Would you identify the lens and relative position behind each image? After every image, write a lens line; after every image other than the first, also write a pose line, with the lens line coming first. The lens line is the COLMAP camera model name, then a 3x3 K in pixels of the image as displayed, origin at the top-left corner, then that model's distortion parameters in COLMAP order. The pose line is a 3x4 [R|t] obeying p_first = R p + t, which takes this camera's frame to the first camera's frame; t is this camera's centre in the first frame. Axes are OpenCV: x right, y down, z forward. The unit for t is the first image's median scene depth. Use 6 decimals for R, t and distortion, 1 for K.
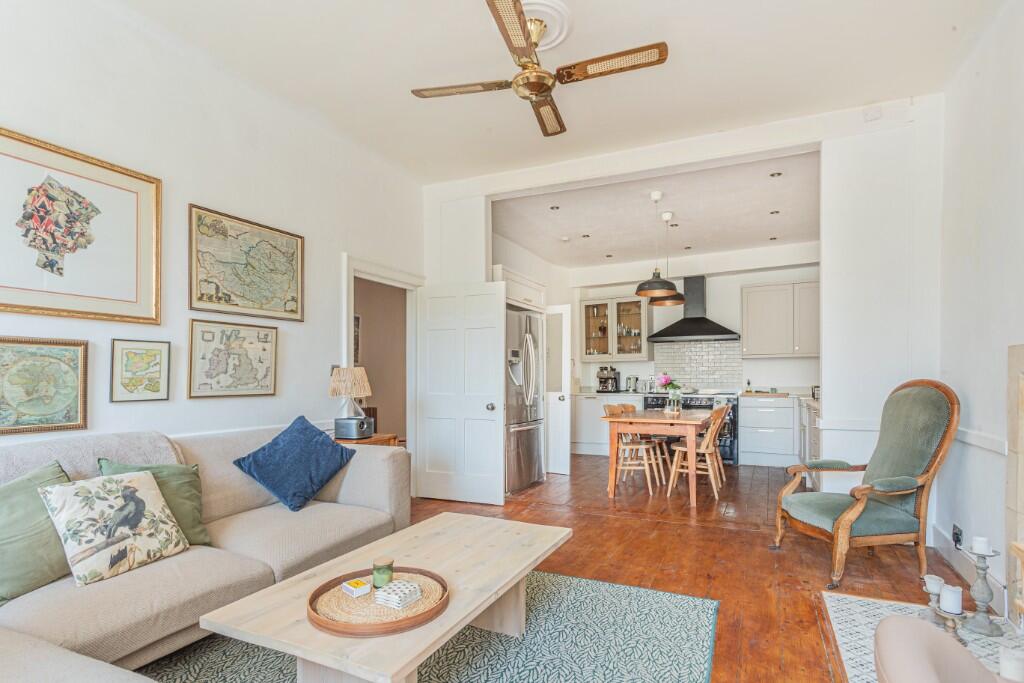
lens RADIAL K [[501.4, 0, 528.6], [0, 501.4, 372.5], [0, 0, 1]] dist [0.007889, -0.001268]
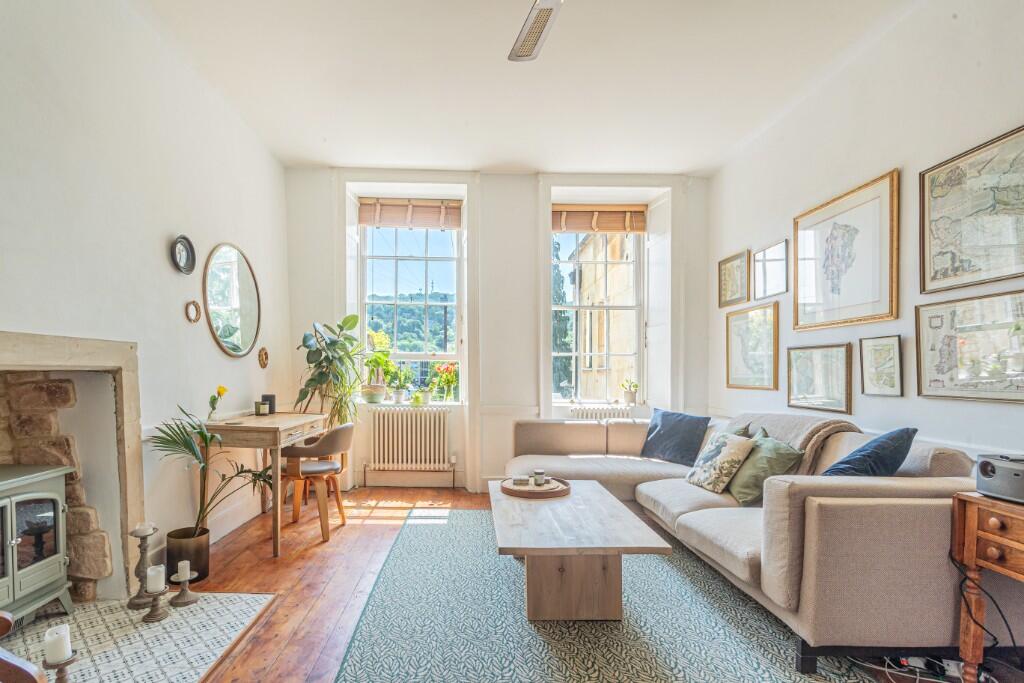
lens RADIAL K [[521.6, 0, 490.0], [0, 521.6, 386.4], [0, 0, 1]] dist [-0.010901, 0.000503]
pose [[-0.897952, 0.010105, -0.439978, 0.404069], [0.000961, 0.999779, 0.021001, 0.014742], [0.440093, 0.018435, -0.897763, 1.524225]]
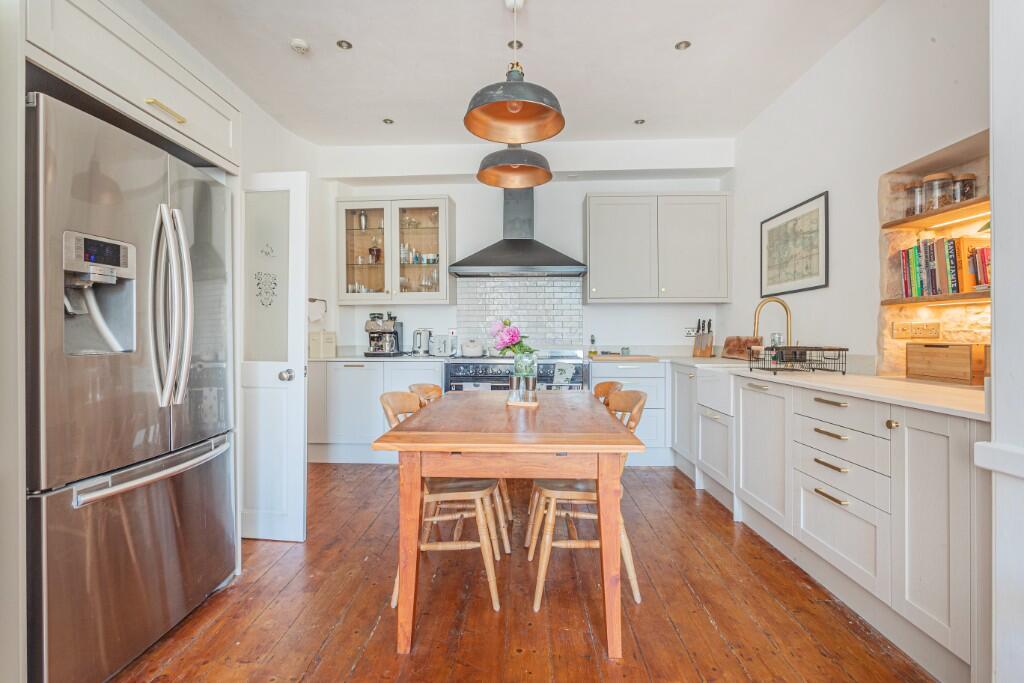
lens RADIAL K [[521.6, 0, 492.4], [0, 521.6, 335.6], [0, 0, 1]] dist [-0.010901, 0.000503]
pose [[0.930681, 0.002454, 0.365825, 0.050652], [-0.008257, 0.999864, 0.014299, 0.005211], [-0.365740, -0.016328, 0.930574, 0.370339]]
